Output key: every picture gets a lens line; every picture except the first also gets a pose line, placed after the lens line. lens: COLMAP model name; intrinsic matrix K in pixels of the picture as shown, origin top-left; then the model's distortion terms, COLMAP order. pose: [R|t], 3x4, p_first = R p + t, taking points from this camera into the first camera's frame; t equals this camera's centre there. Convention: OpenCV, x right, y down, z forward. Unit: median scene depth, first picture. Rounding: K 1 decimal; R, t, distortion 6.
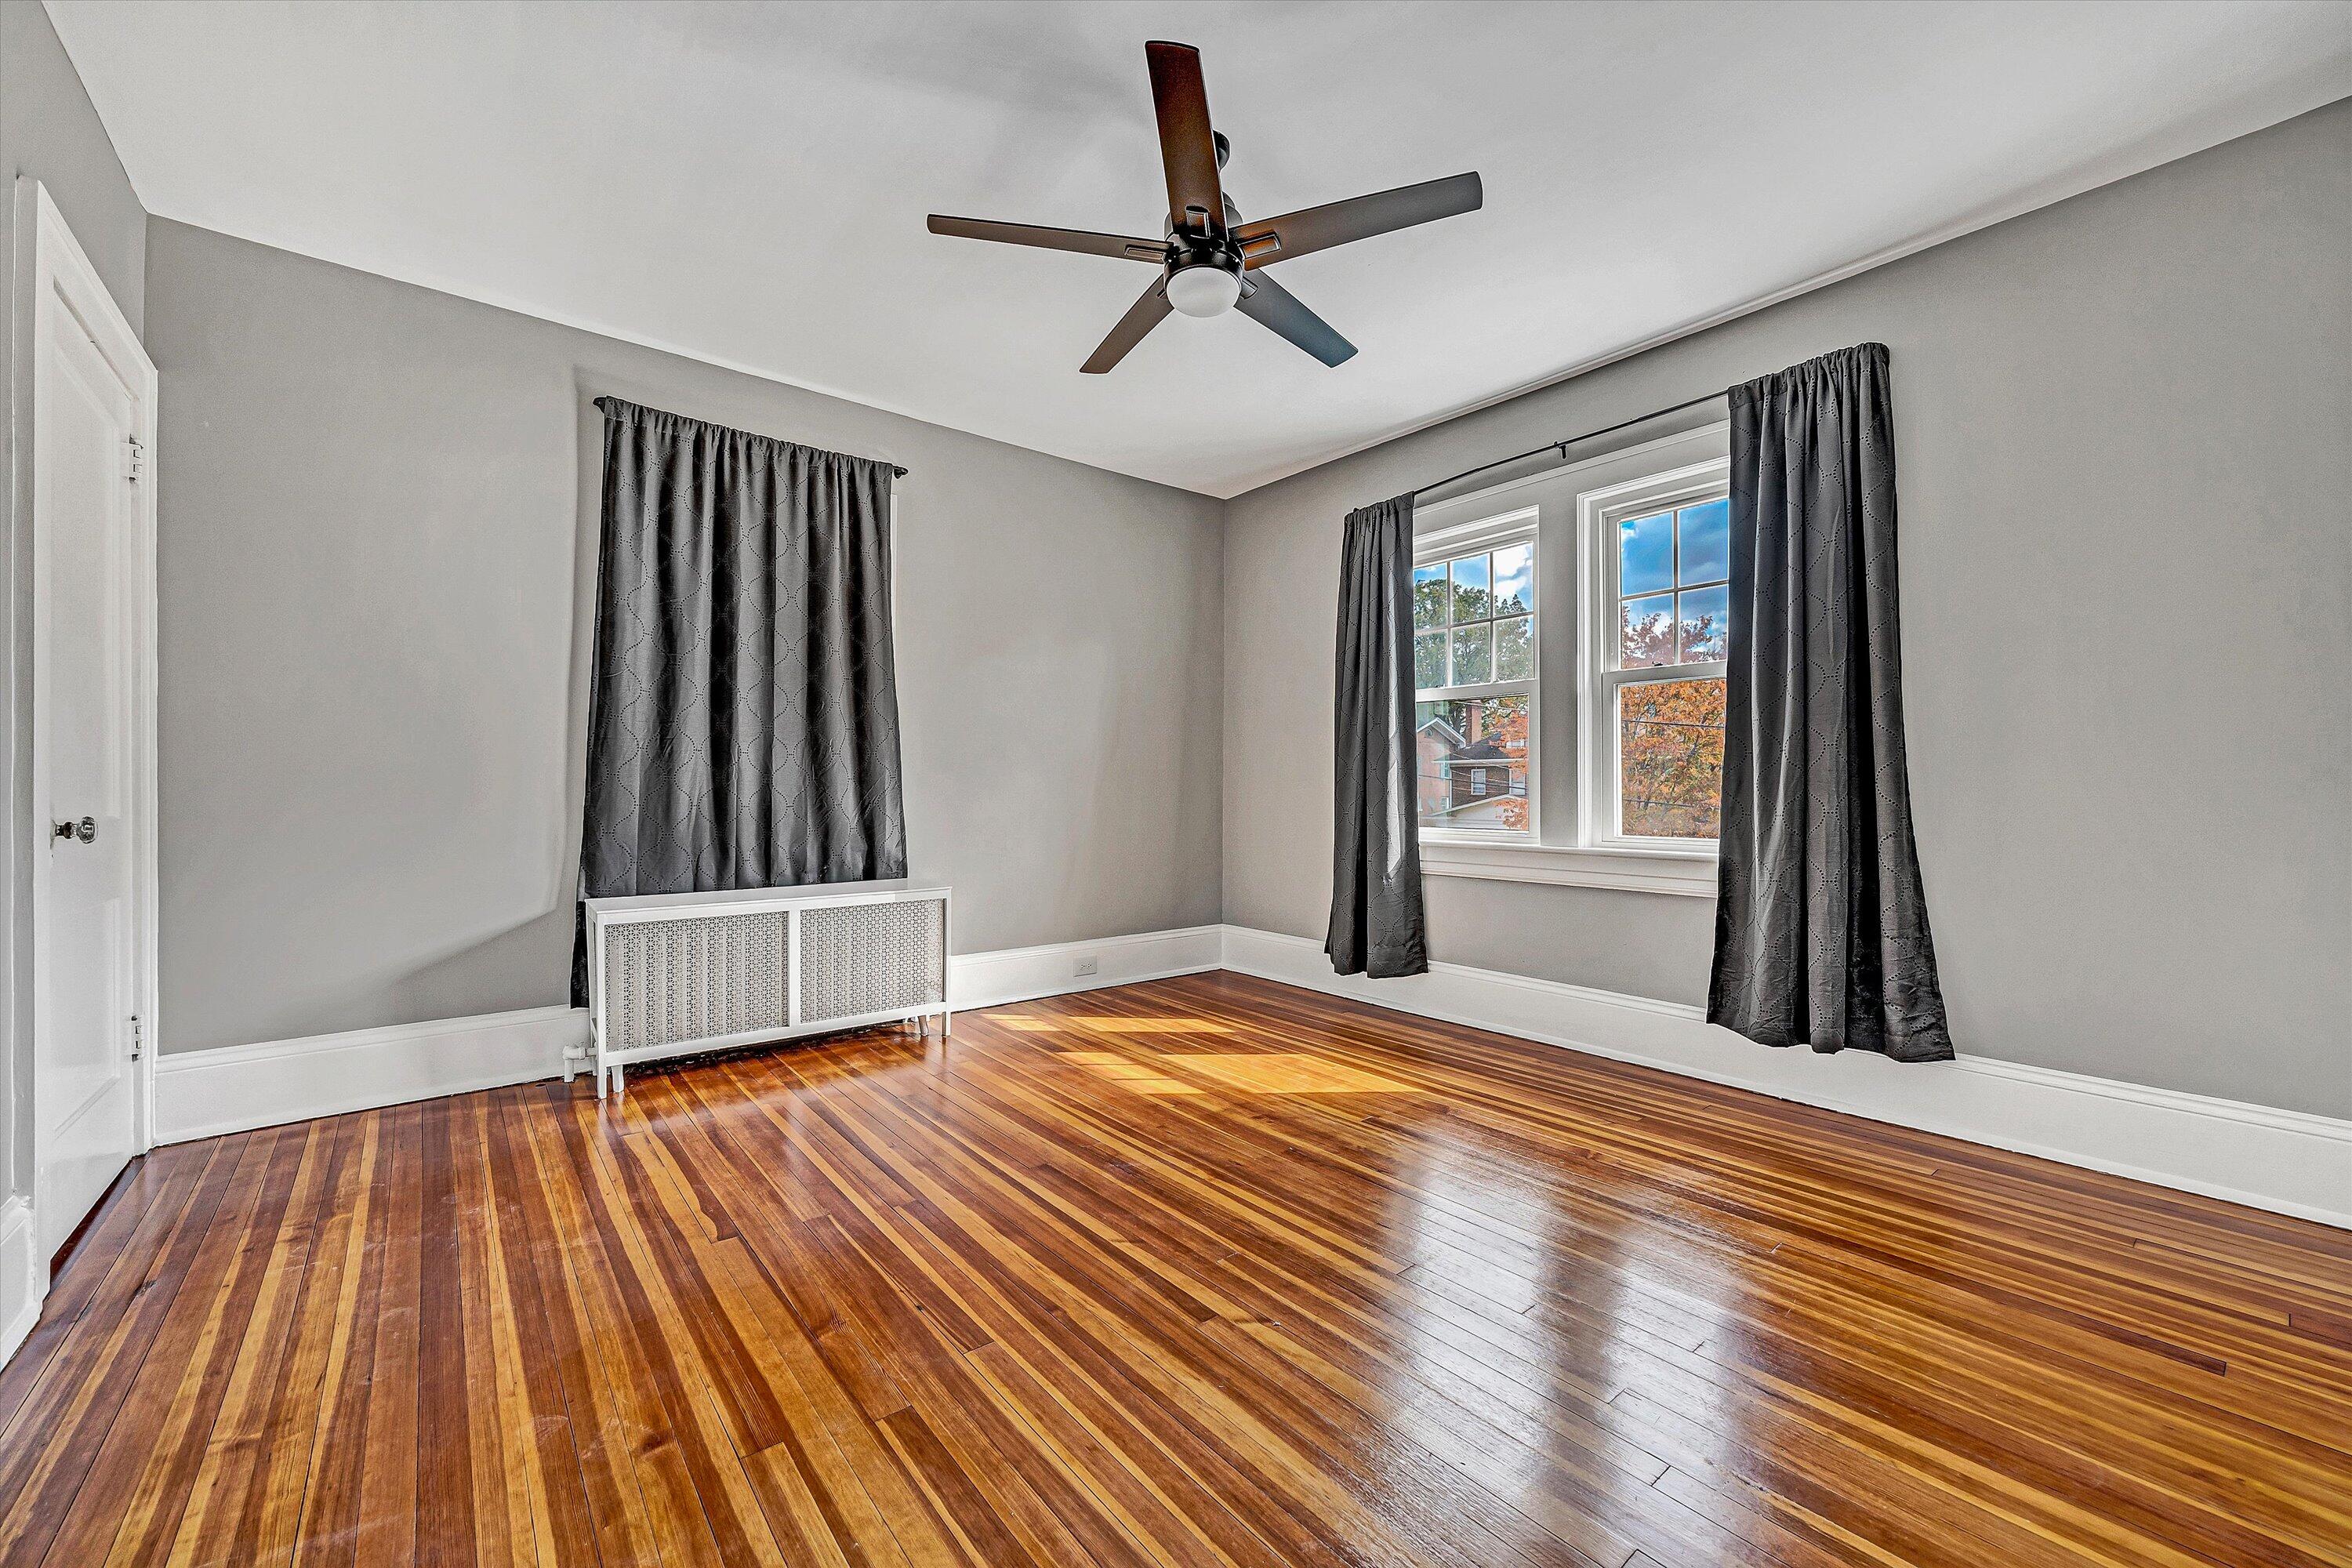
lens RADIAL K [[948.5, 0, 1178.4], [0, 948.5, 774.1], [0, 0, 1]] dist [-0.004600, -0.000361]
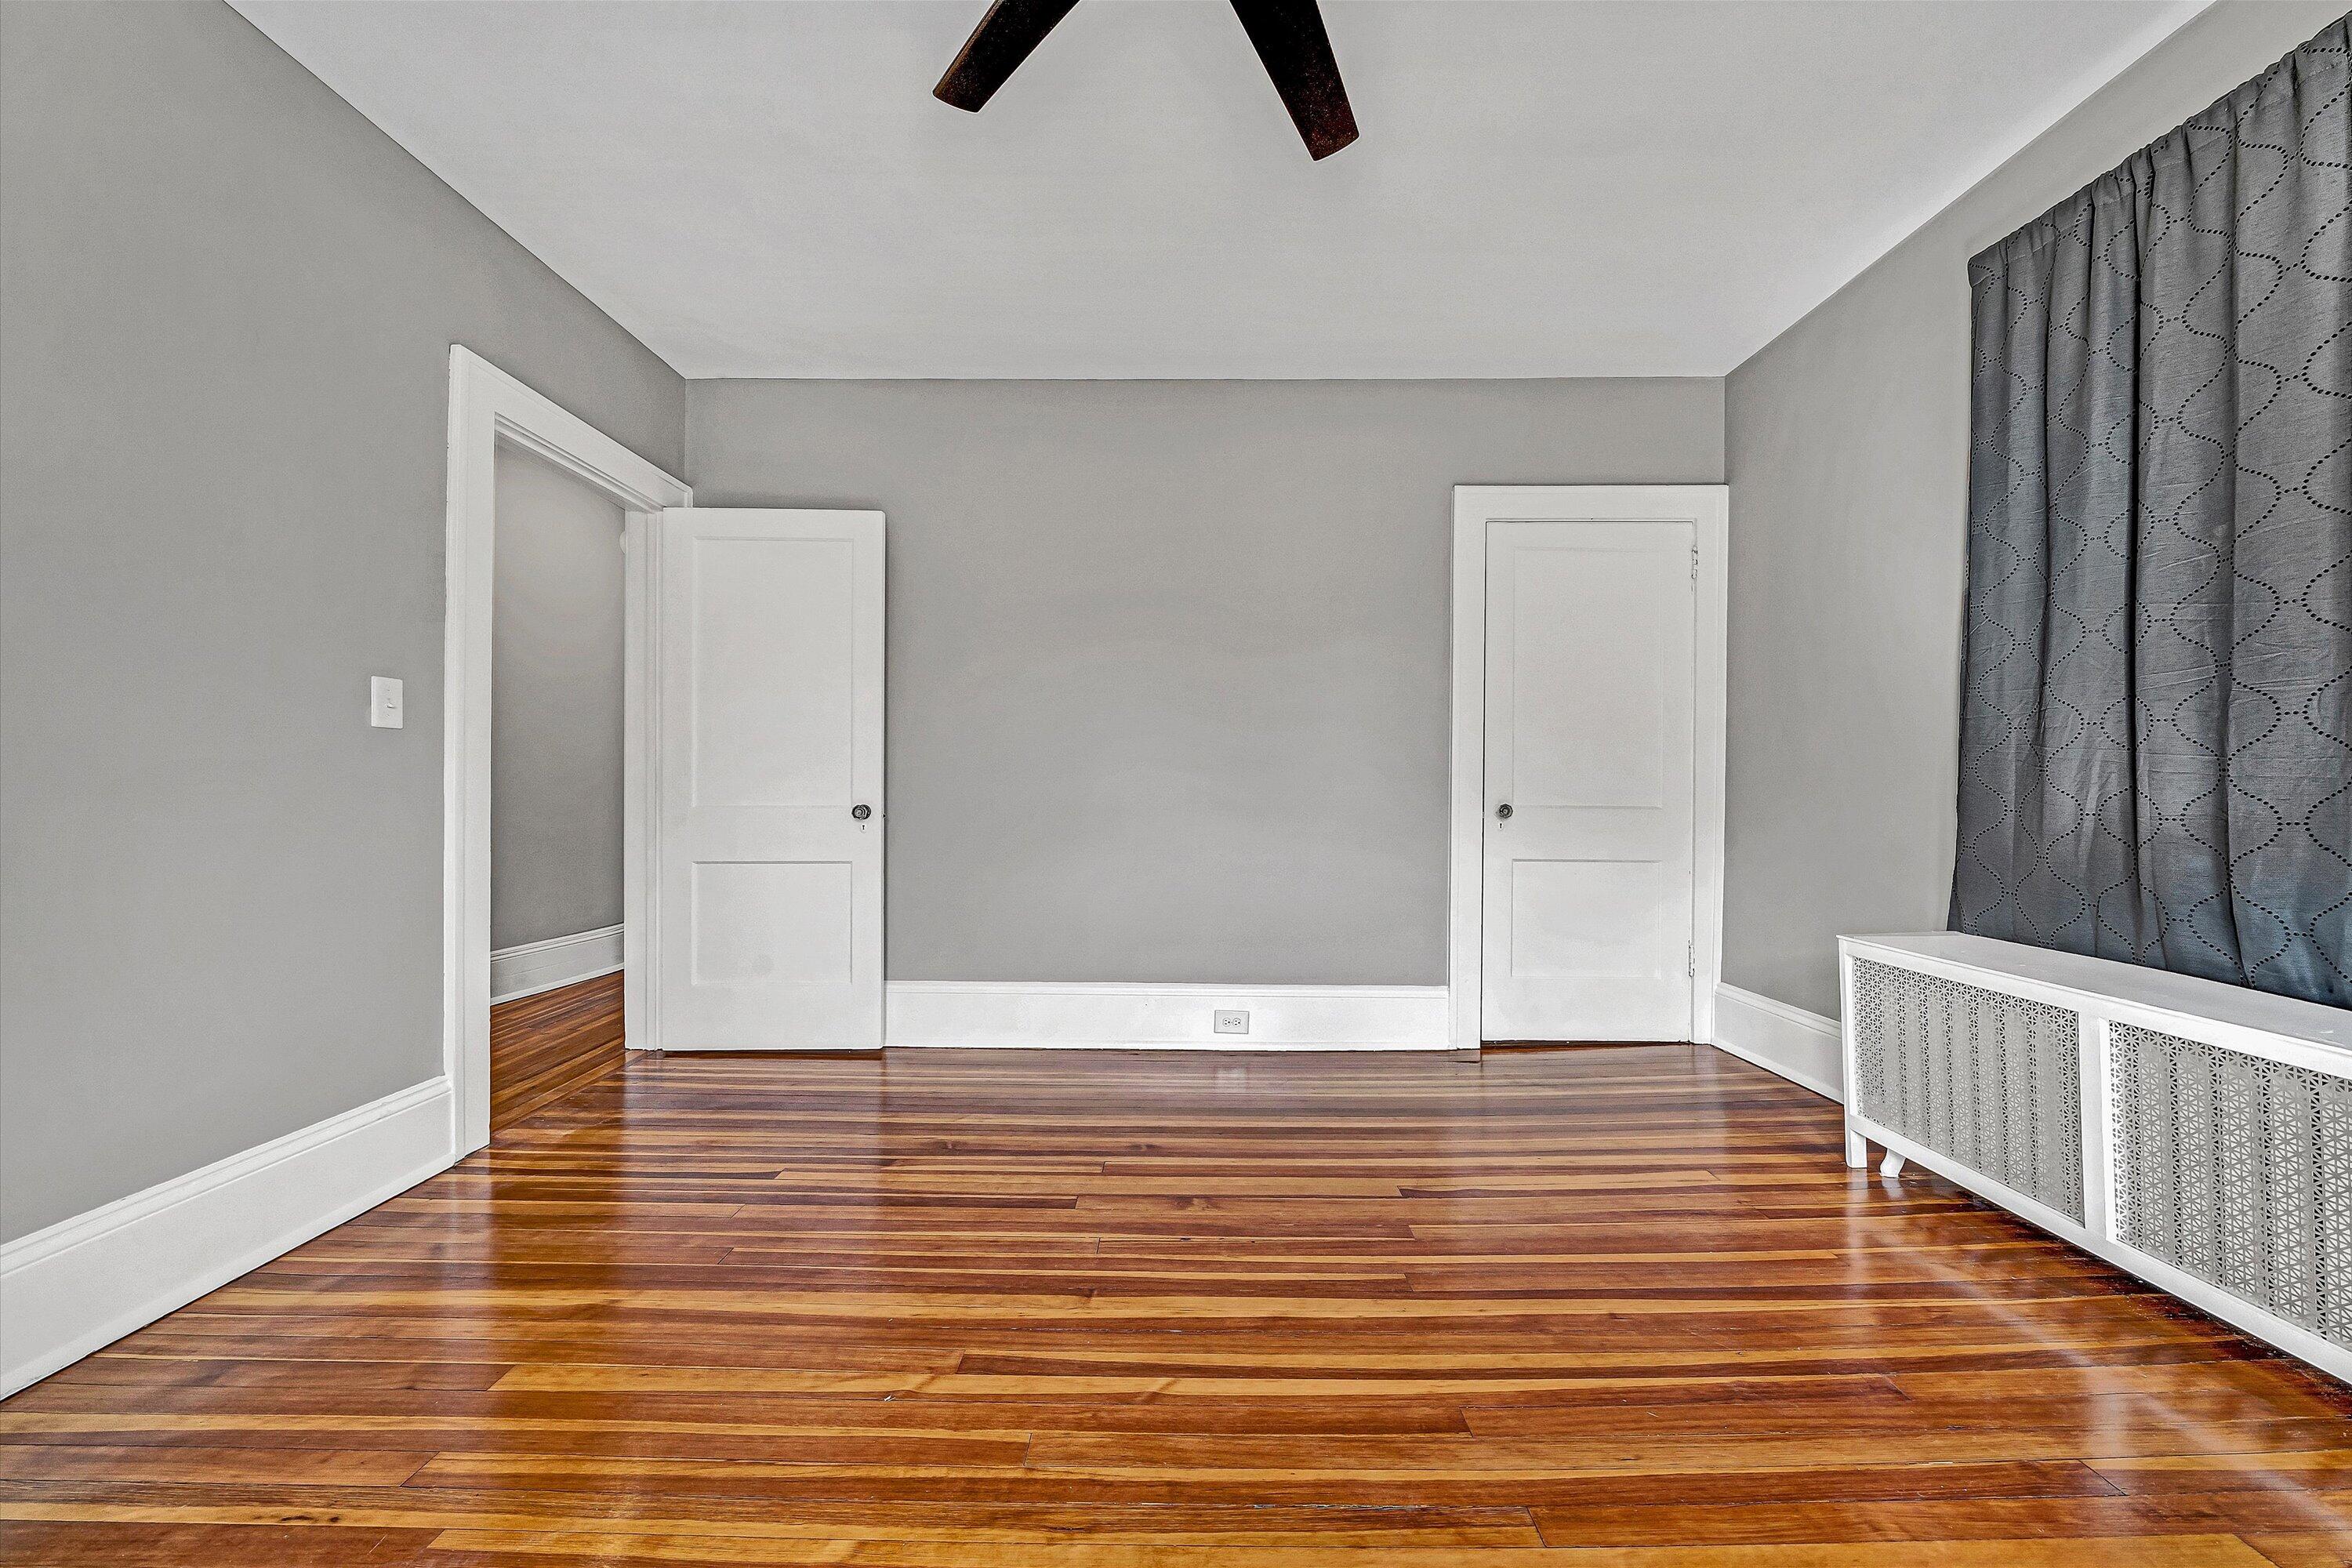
lens RADIAL K [[831.6, 0, 1185.4], [0, 831.6, 788.9], [0, 0, 1]] dist [-0.005413, -0.000467]
pose [[-0.639338, -0.003387, -0.768918, 0.432095], [0.004250, 0.999959, -0.007939, 0.025465], [0.768914, -0.008344, -0.639298, 1.422967]]
